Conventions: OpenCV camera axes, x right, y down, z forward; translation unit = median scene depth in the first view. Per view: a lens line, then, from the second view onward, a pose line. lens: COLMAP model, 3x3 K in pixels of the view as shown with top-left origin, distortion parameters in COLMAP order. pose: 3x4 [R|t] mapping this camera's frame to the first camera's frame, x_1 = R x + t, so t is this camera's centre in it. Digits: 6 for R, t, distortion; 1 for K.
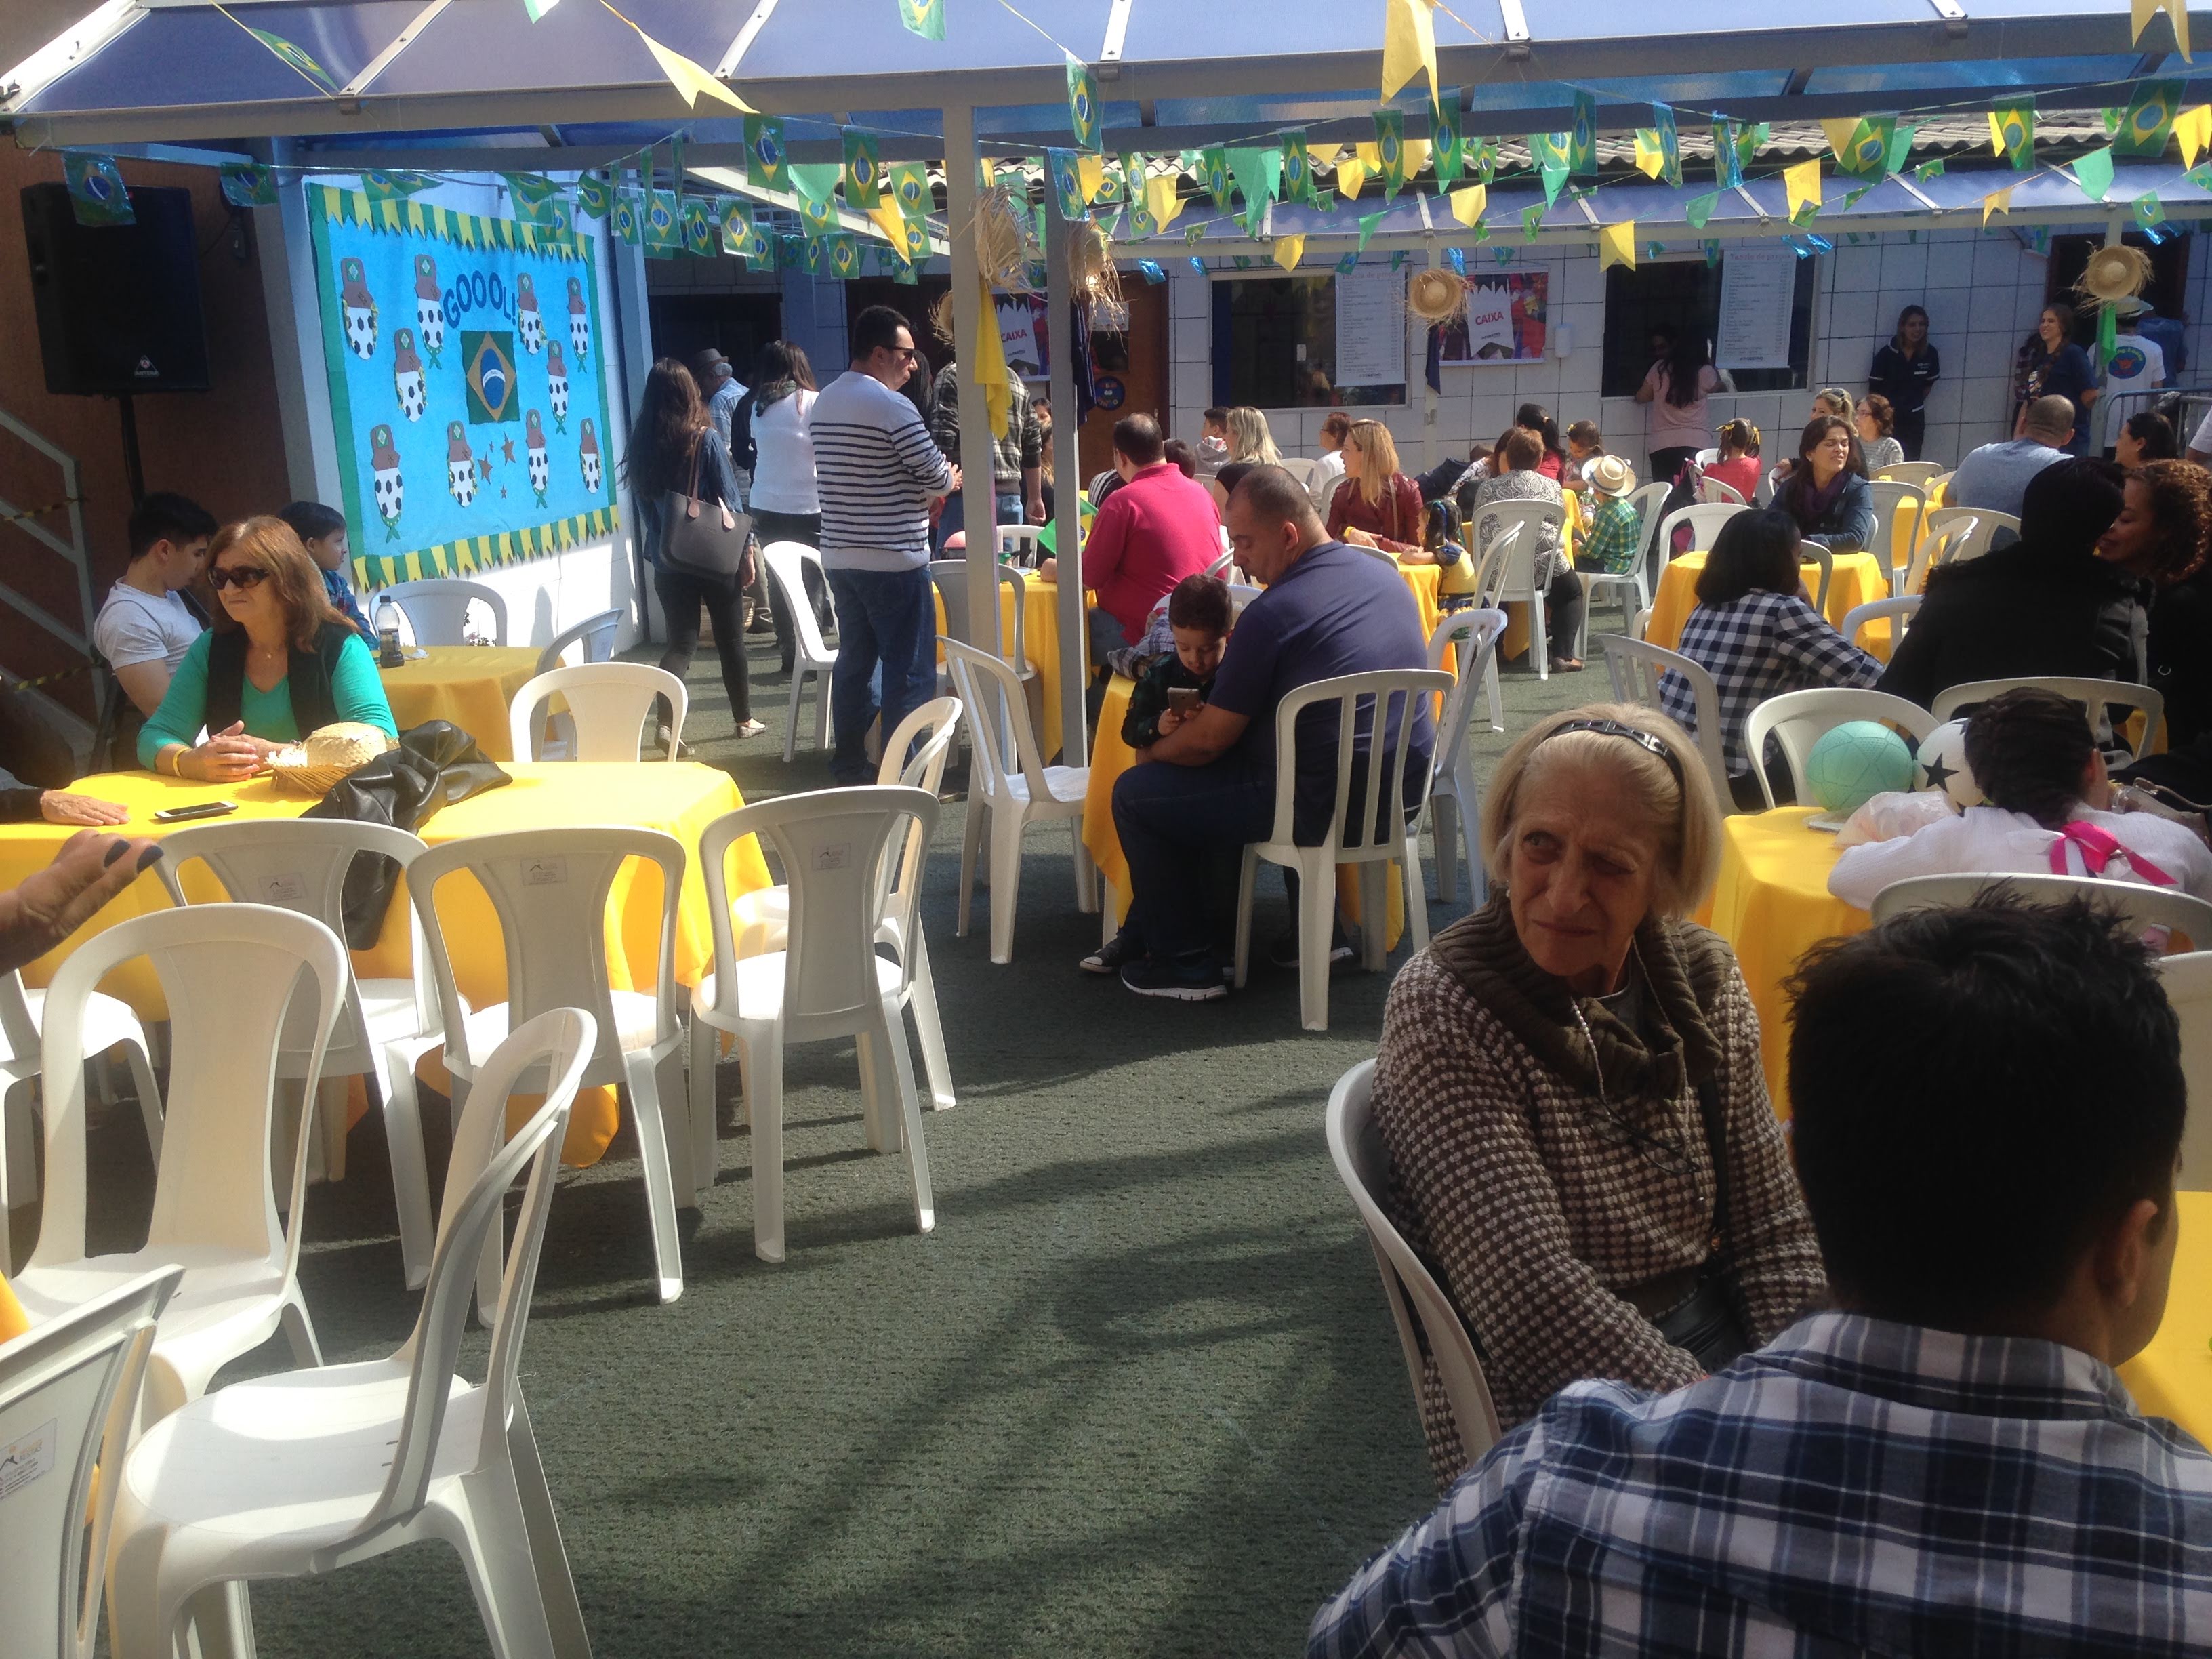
lens RADIAL K [[2031.7, 0, 1076.9], [0, 2031.7, 835.9], [0, 0, 1]] dist [0.188491, -0.276760]
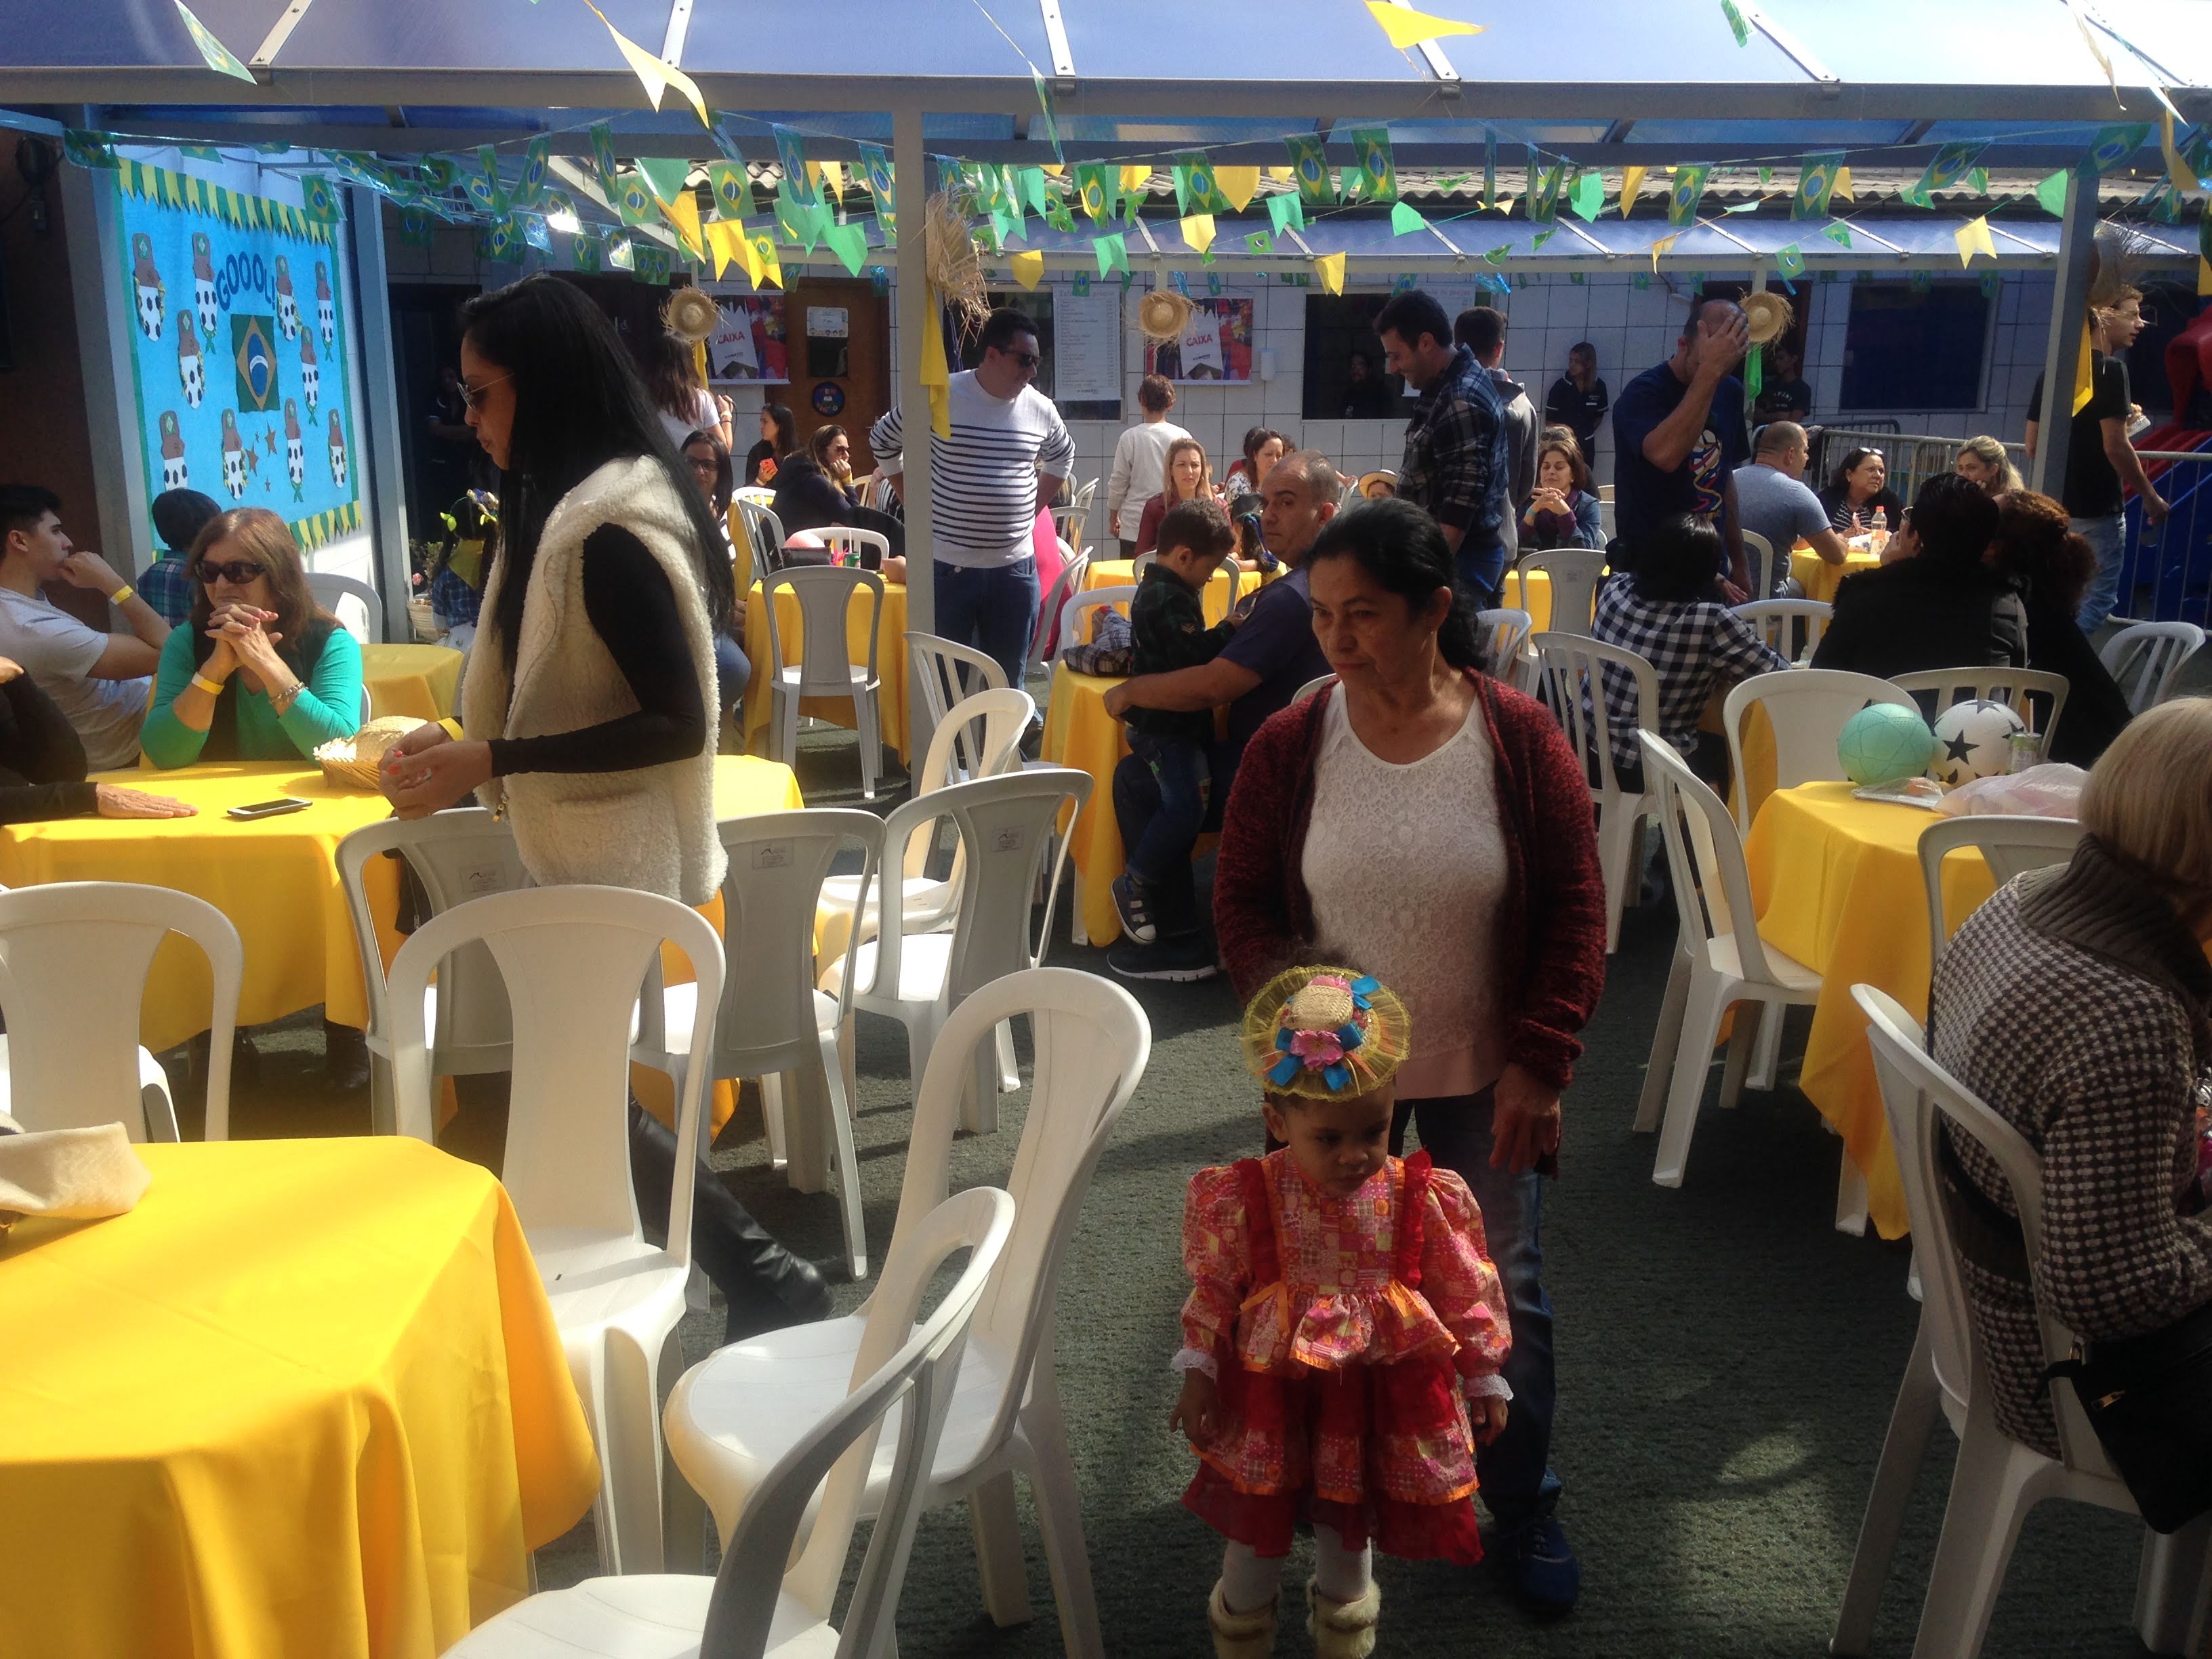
lens RADIAL K [[2031.7, 0, 1076.9], [0, 2031.7, 835.9], [0, 0, 1]] dist [0.188491, -0.276760]
pose [[0.980045, -0.017181, 0.198031, -0.105323], [0.018461, 0.999819, -0.004619, 0.005337], [-0.197916, 0.008182, 0.980185, -0.005742]]
